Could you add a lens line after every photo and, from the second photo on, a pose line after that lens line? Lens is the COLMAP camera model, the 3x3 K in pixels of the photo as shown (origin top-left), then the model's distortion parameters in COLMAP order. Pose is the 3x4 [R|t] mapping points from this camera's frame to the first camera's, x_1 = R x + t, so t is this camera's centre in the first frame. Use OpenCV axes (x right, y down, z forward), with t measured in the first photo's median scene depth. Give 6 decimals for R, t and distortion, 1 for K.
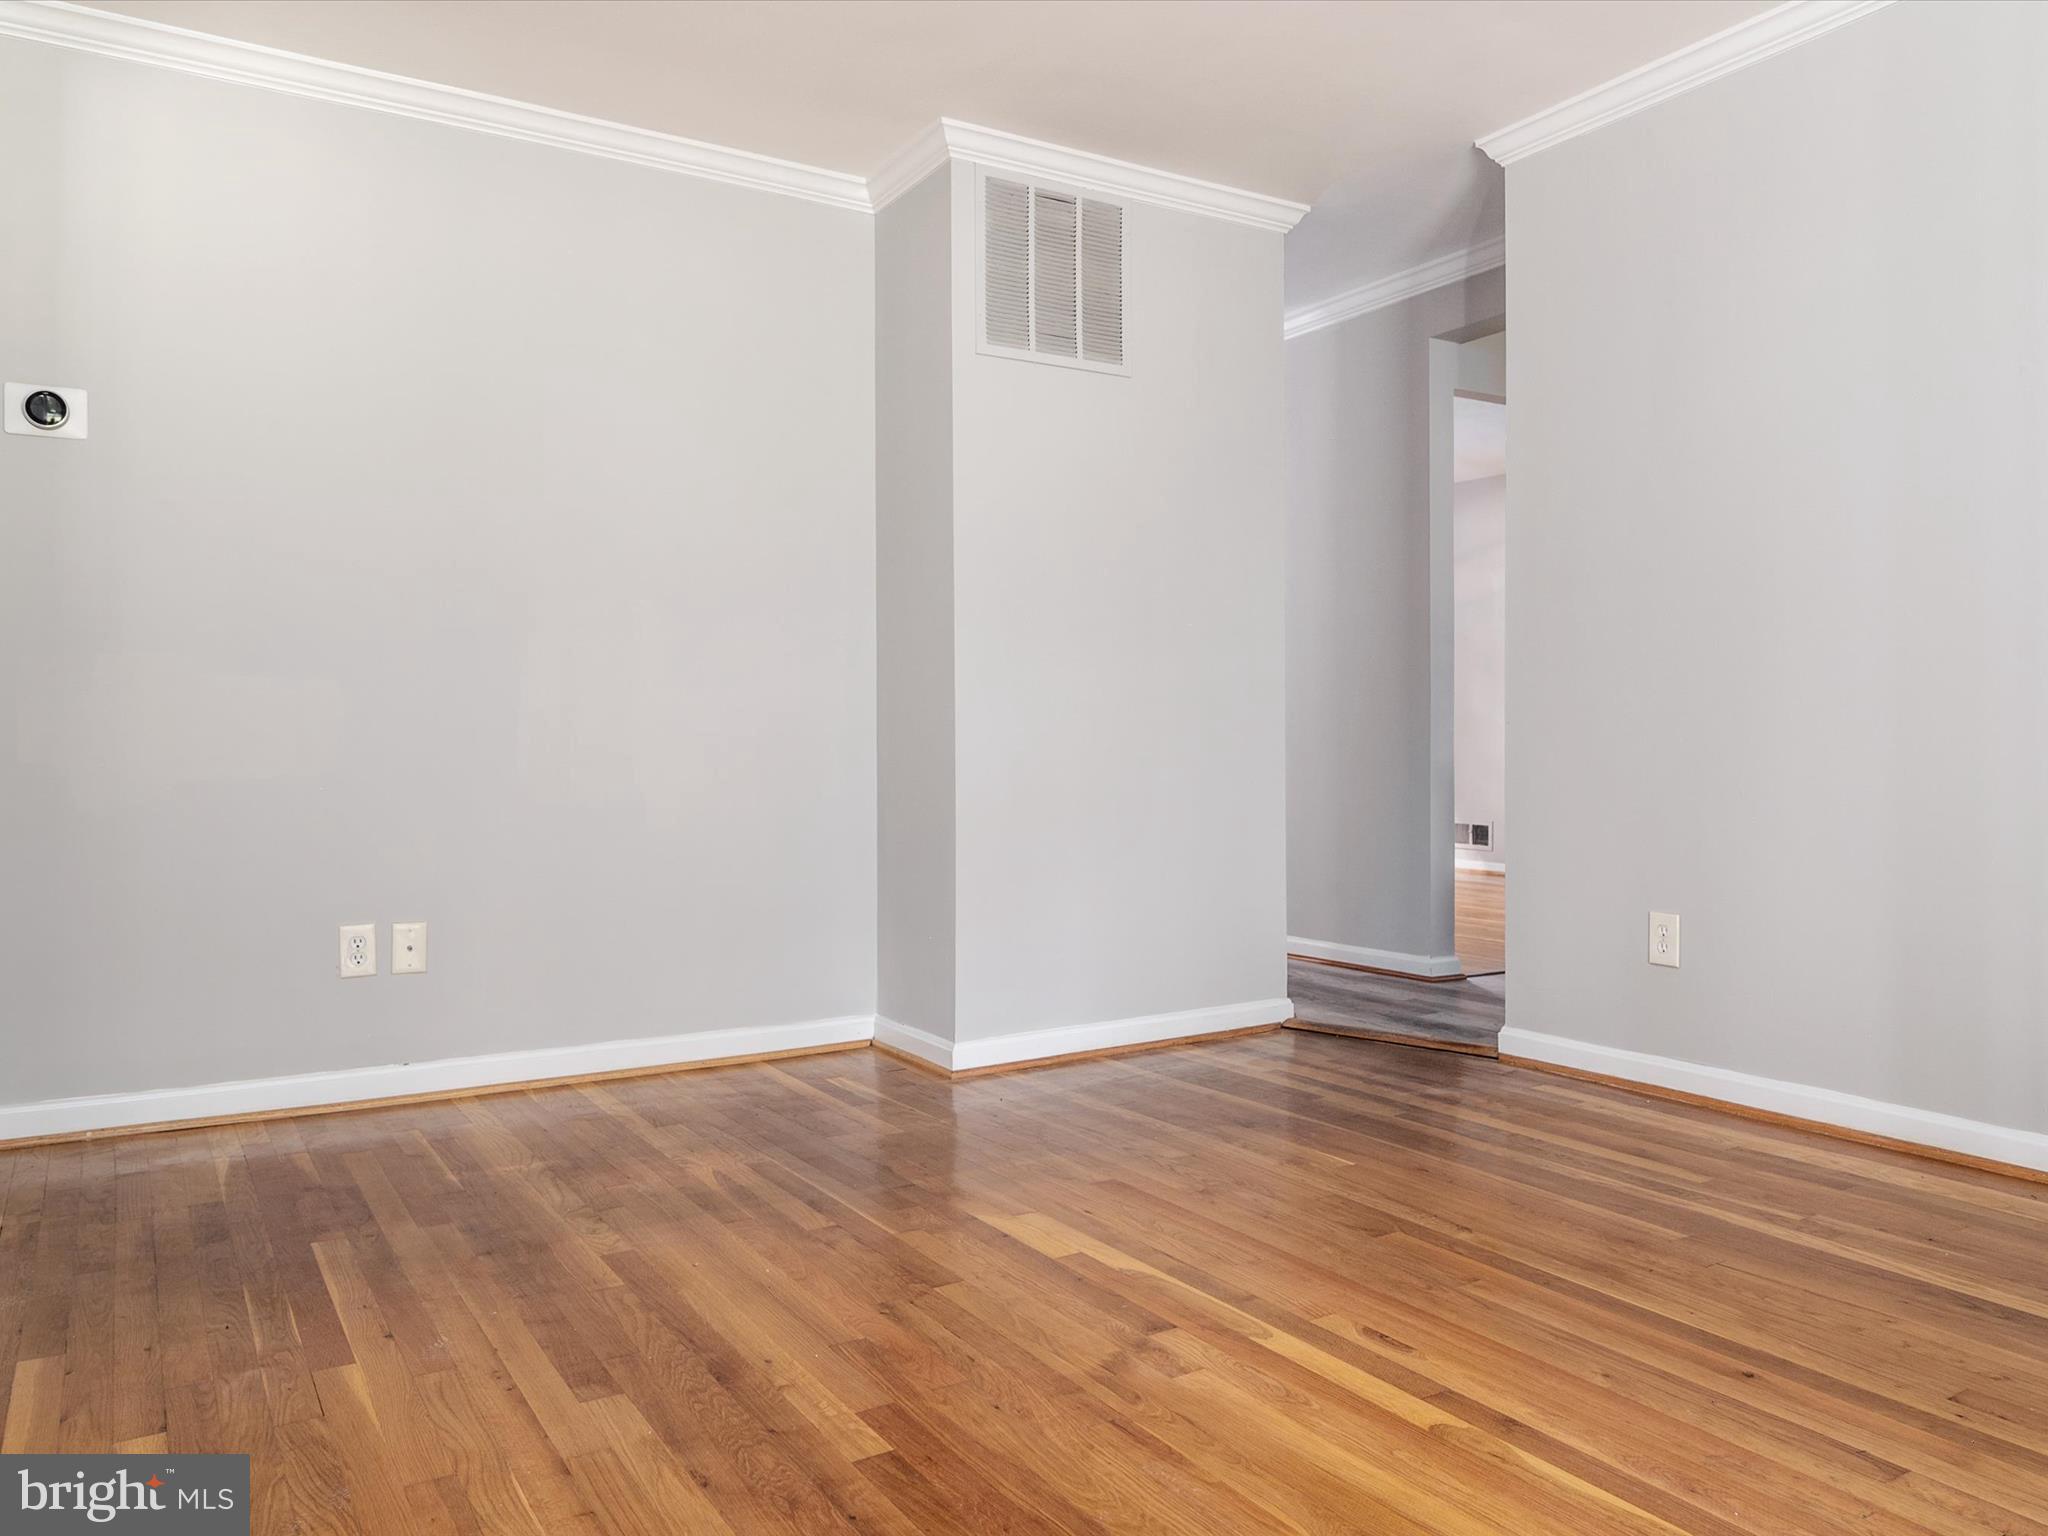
lens RADIAL K [[1401.8, 0, 1026.8], [0, 1401.8, 755.5], [0, 0, 1]] dist [-0.002505, -0.000807]
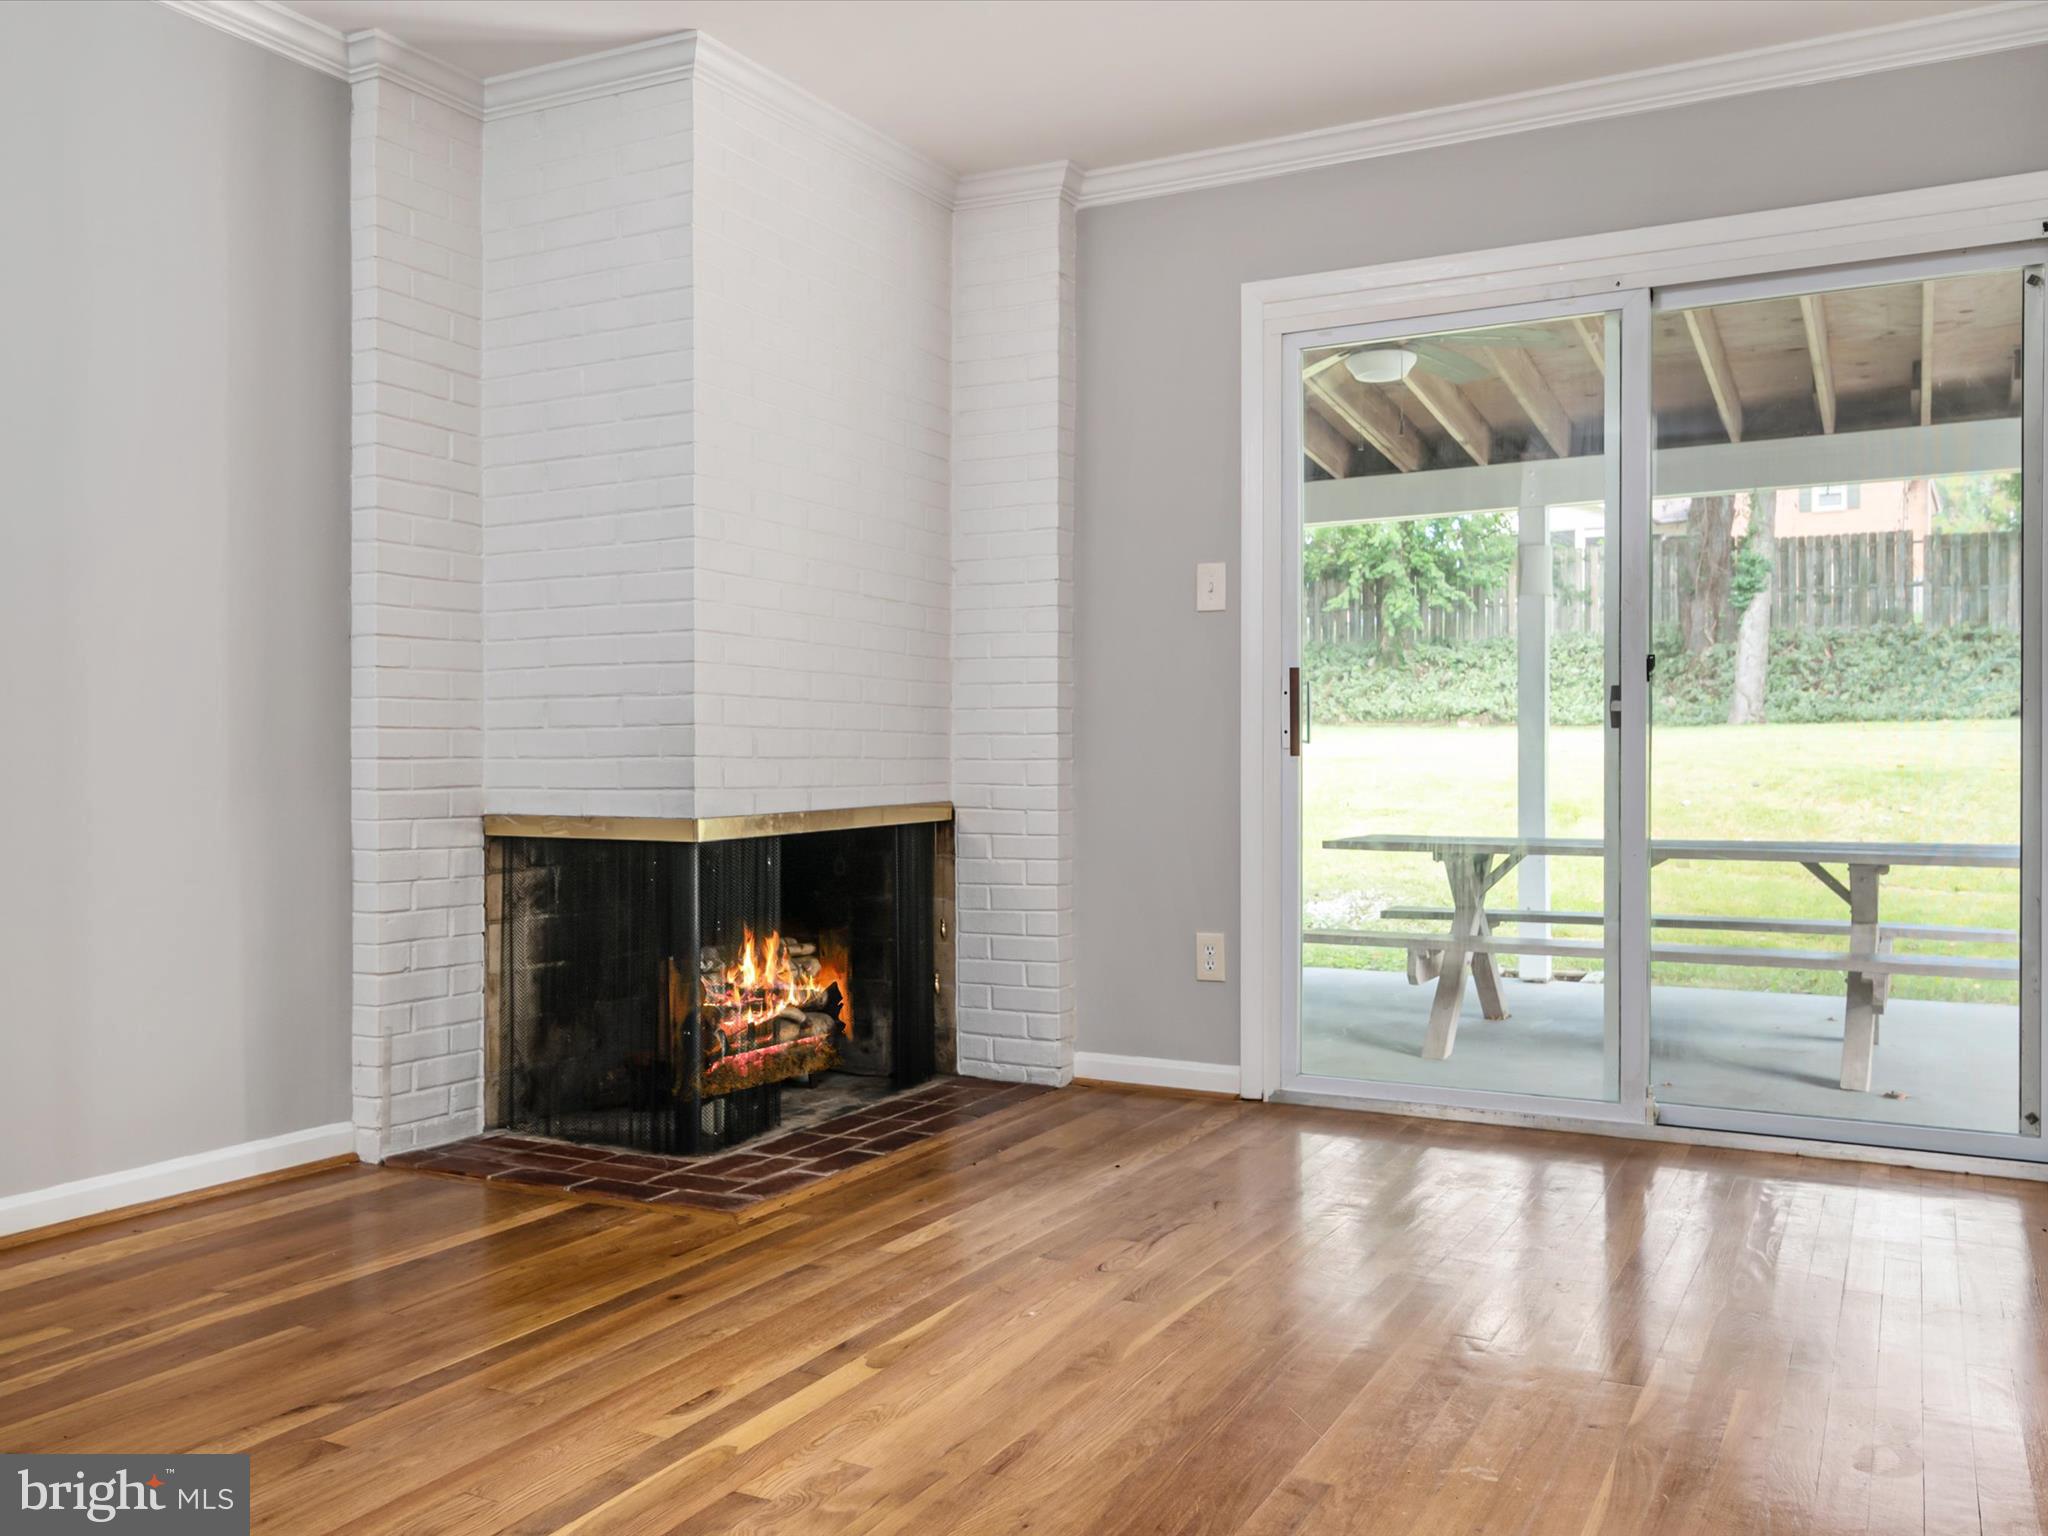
lens RADIAL K [[1635.5, 0, 1024.0], [0, 1635.5, 768.0], [0, 0, 1]] dist [0.000682, 0.001574]
pose [[-0.489226, 0.010343, 0.872095, -0.832390], [0.012576, 0.999909, -0.004804, -0.007392], [-0.872066, 0.008617, -0.489312, 1.350829]]
